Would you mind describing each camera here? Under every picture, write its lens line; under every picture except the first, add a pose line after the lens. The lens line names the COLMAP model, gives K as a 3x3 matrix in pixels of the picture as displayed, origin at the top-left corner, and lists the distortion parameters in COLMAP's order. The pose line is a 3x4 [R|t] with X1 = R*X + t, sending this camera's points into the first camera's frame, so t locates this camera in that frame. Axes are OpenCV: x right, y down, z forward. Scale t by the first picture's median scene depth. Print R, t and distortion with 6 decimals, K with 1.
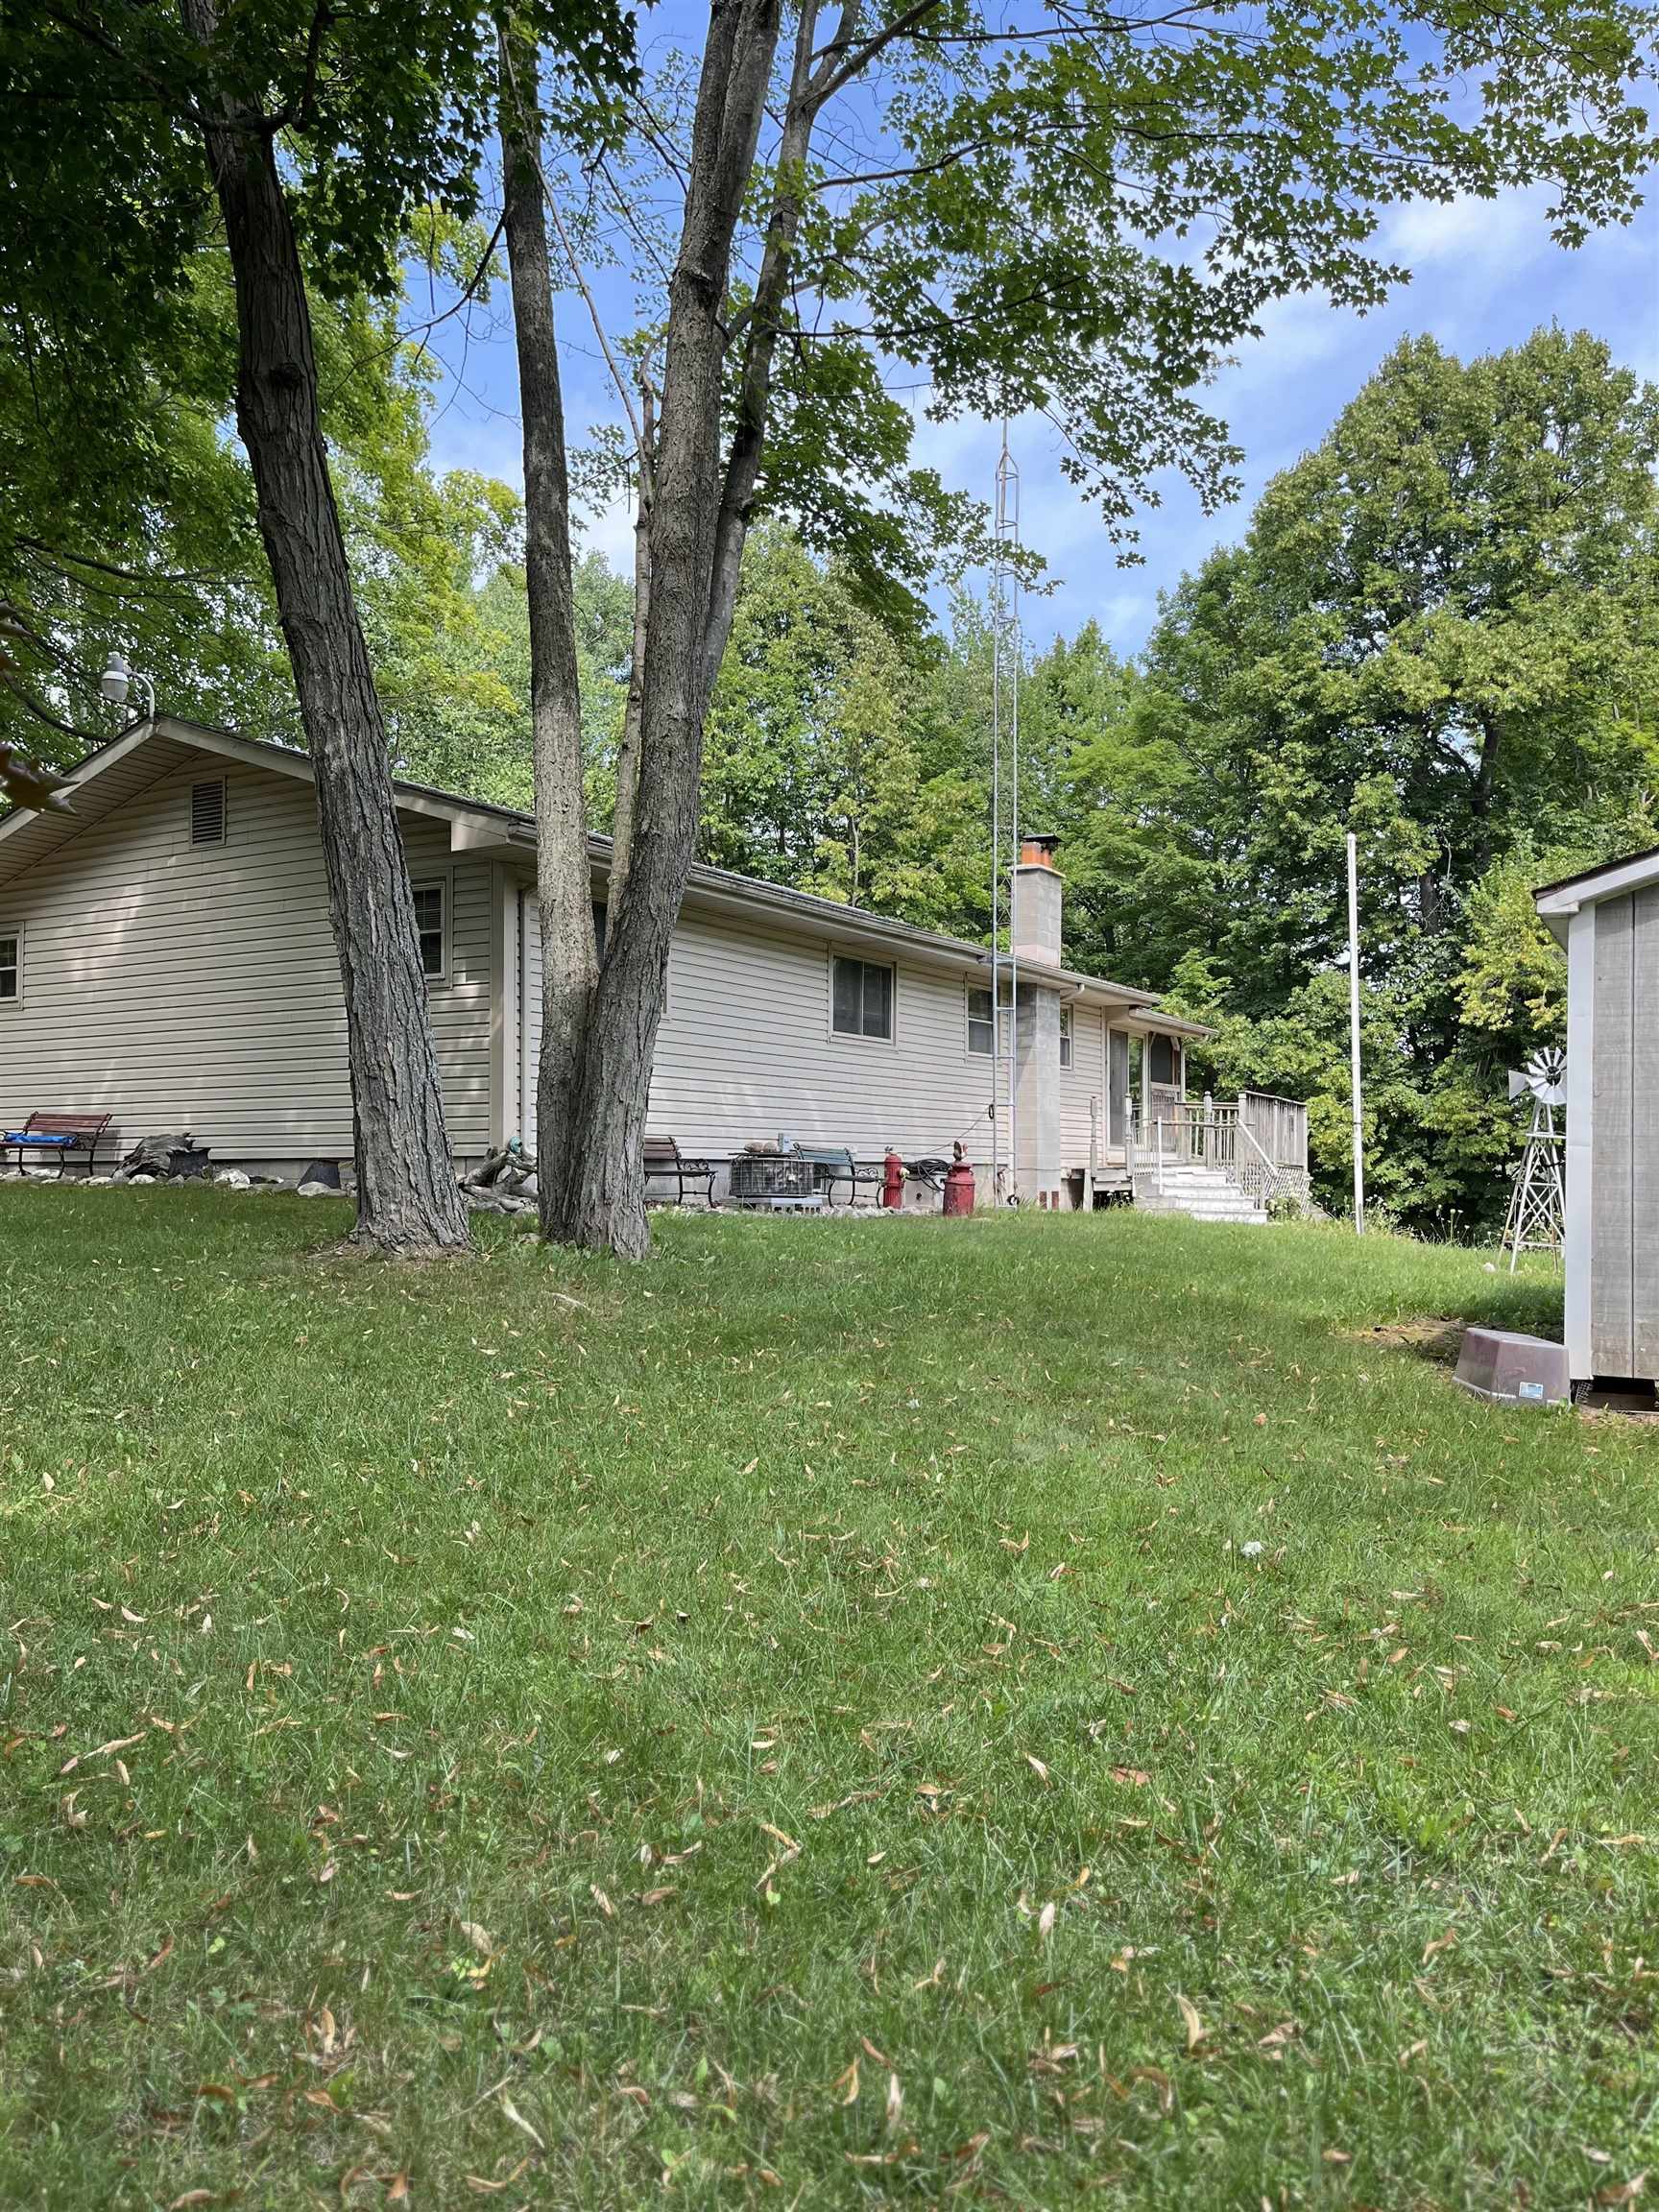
lens RADIAL K [[1671.7, 0, 819.2], [0, 1671.7, 1110.9], [0, 0, 1]] dist [0.055633, -0.137079]
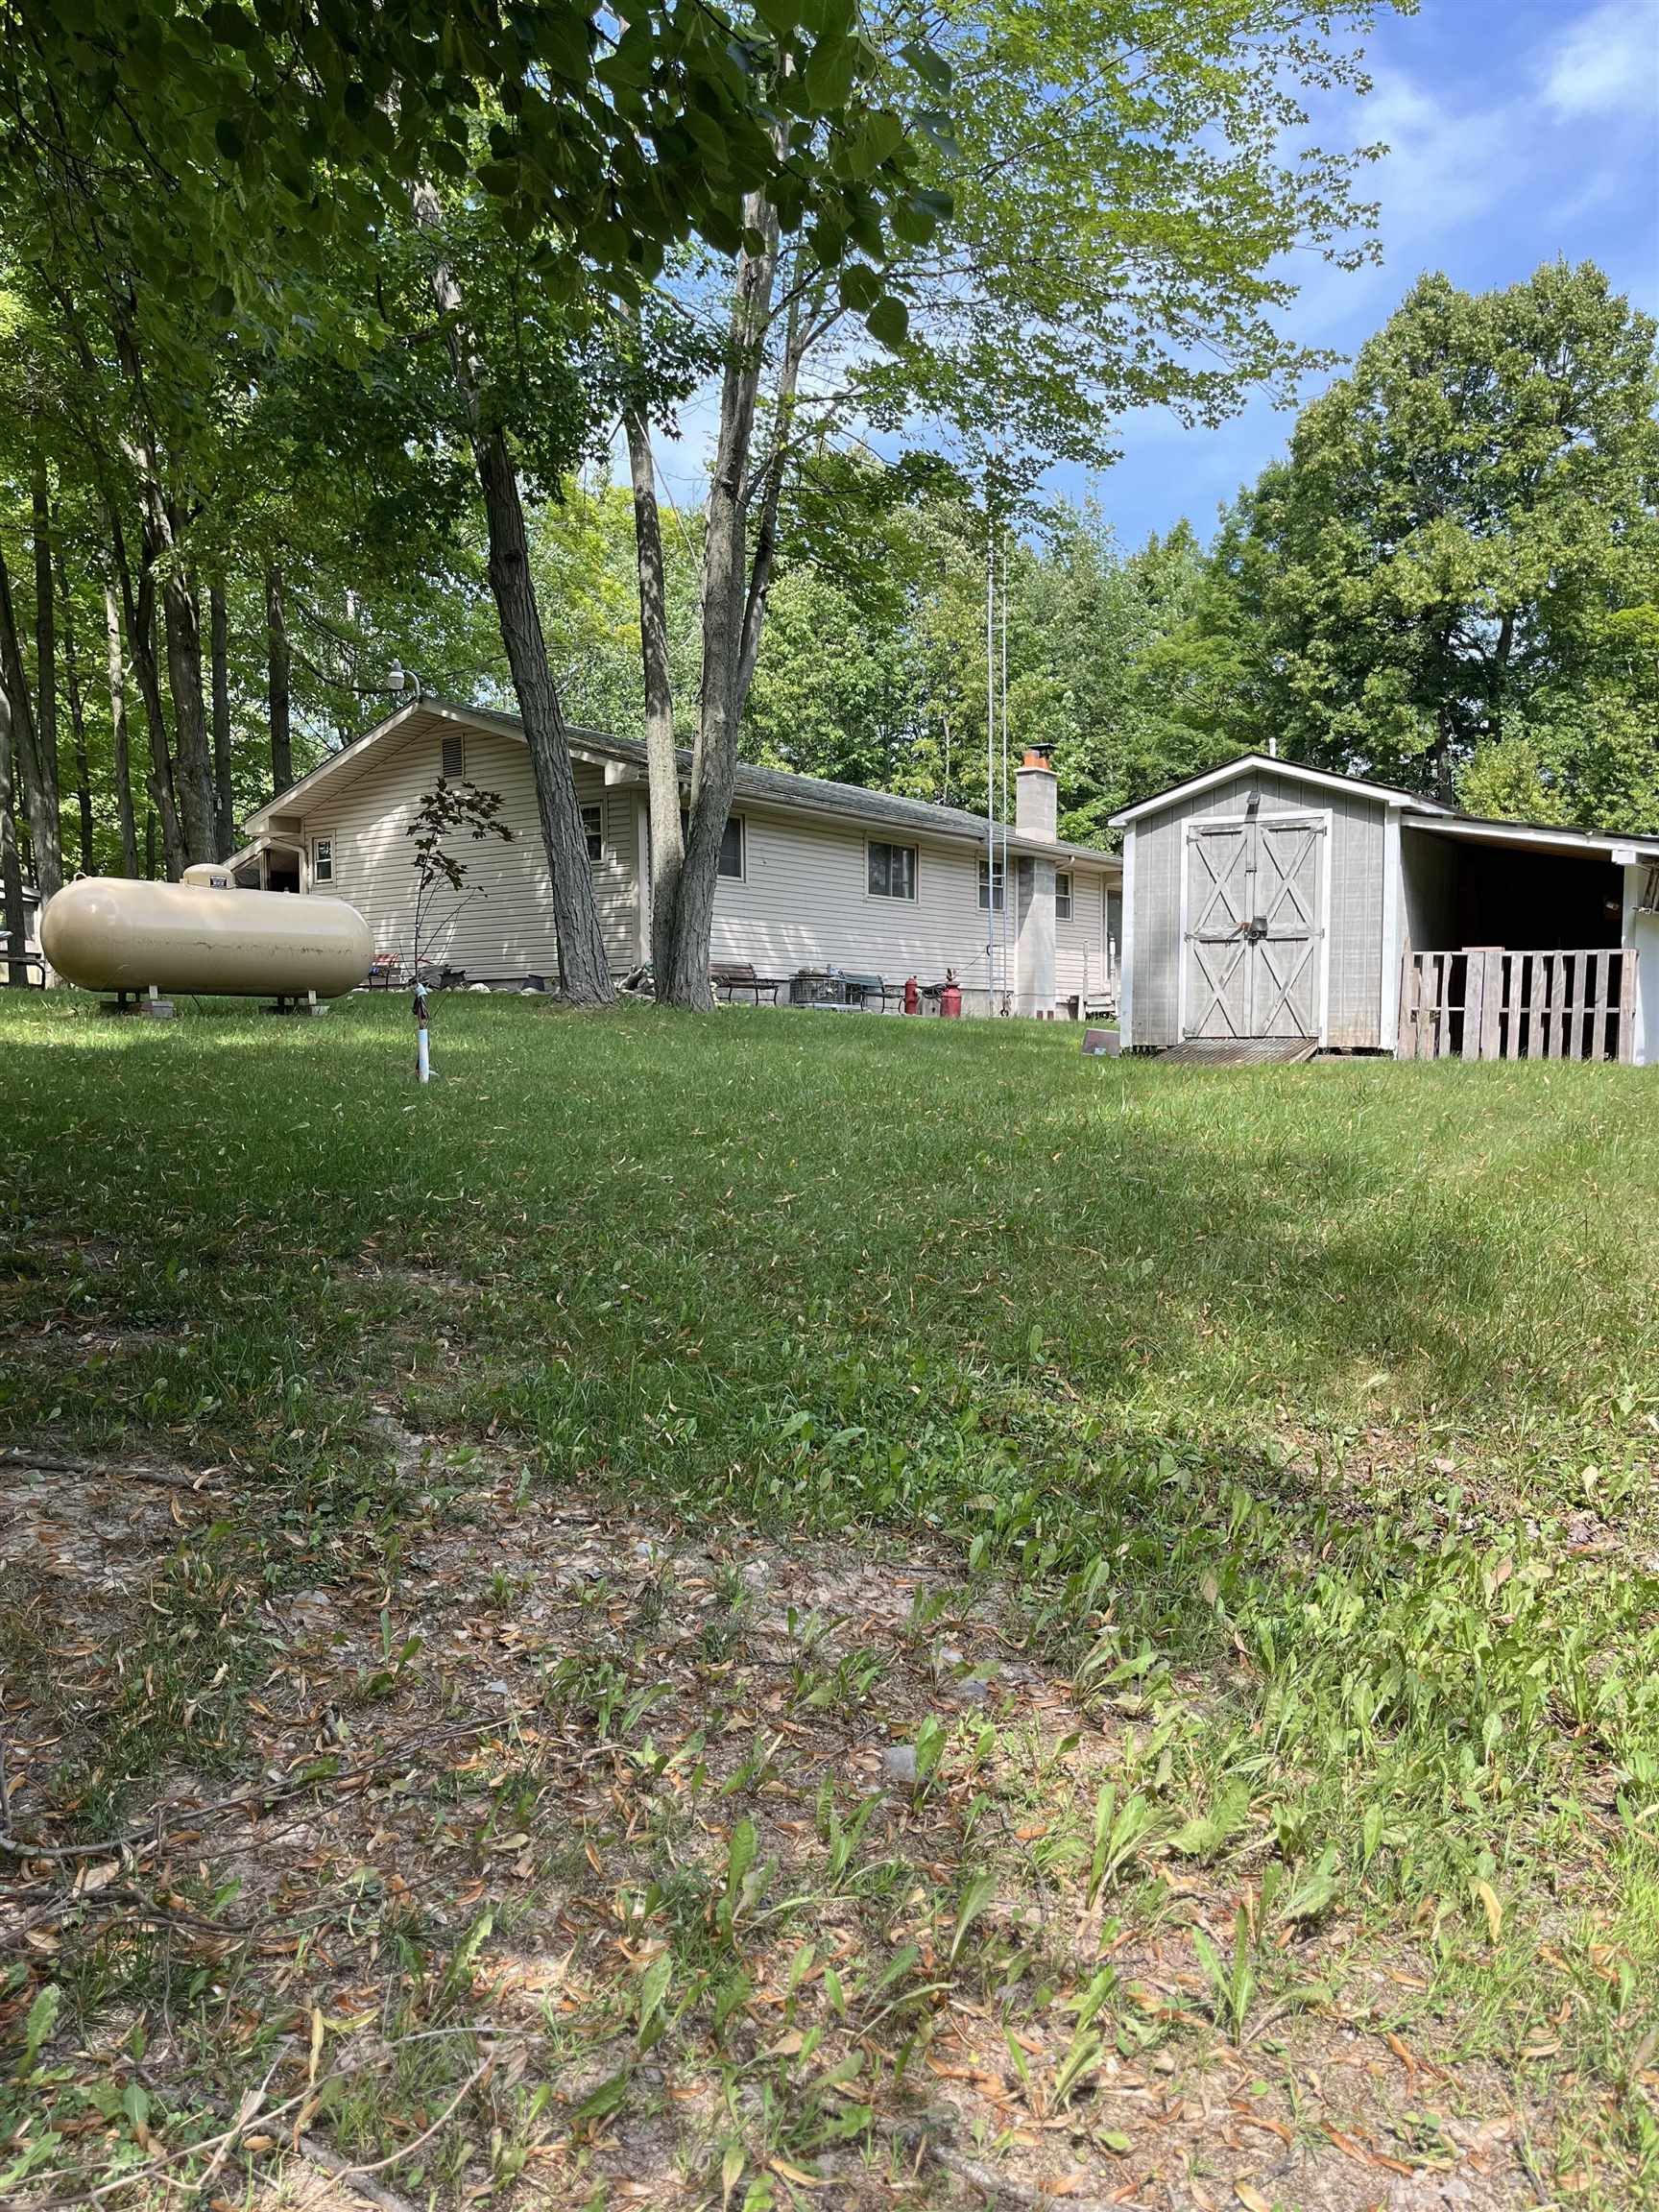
lens RADIAL K [[1671.7, 0, 819.2], [0, 1671.7, 1110.9], [0, 0, 1]] dist [0.055633, -0.137079]
pose [[0.995086, -0.005233, -0.098874, 0.088016], [0.012680, 0.997115, 0.074842, 0.024738], [0.098197, -0.075728, 0.992281, -0.370480]]
